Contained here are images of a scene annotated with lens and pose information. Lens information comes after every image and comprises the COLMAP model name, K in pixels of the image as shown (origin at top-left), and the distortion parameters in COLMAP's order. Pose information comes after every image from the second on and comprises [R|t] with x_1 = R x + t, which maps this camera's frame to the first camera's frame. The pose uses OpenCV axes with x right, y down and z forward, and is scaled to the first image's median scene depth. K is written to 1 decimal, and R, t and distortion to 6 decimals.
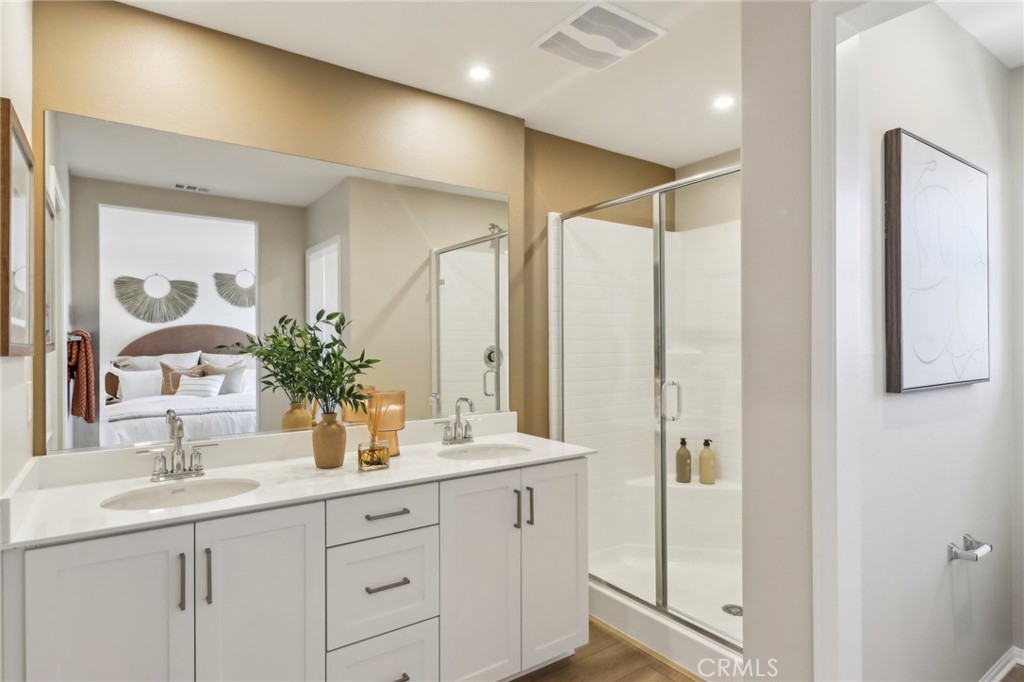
lens RADIAL K [[554.9, 0, 509.8], [0, 554.9, 342.5], [0, 0, 1]] dist [0.009893, -0.007390]
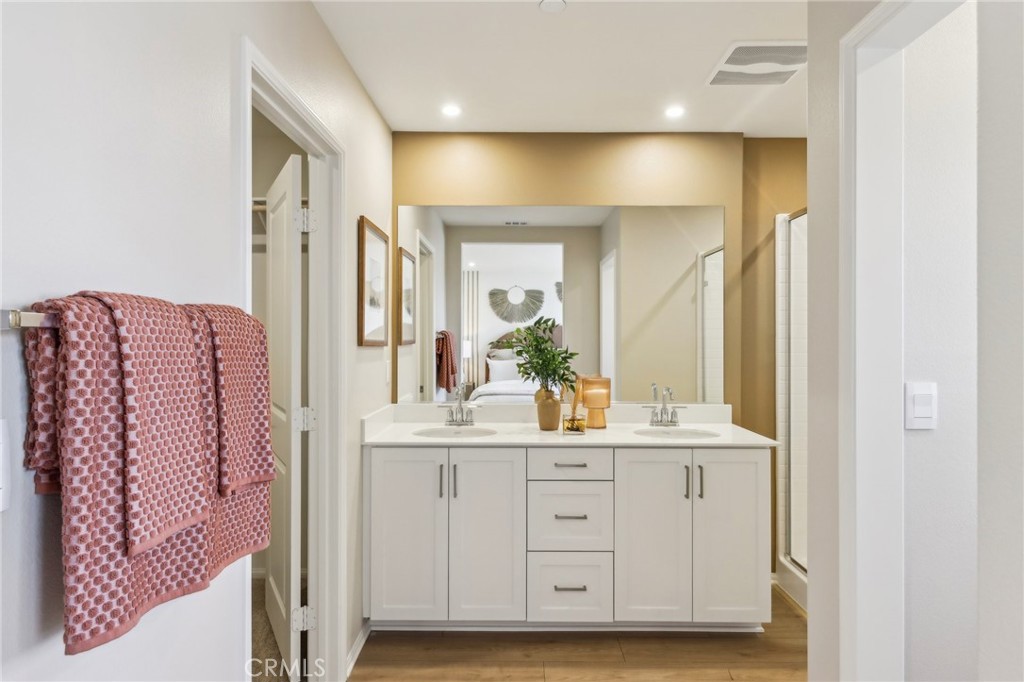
lens RADIAL K [[554.9, 0, 513.4], [0, 554.9, 338.8], [0, 0, 1]] dist [0.009893, -0.007390]
pose [[0.814483, 0.003951, -0.580174, 0.301827], [-0.004599, 0.999989, 0.000354, -0.002276], [0.580169, 0.002380, 0.814493, -0.133121]]
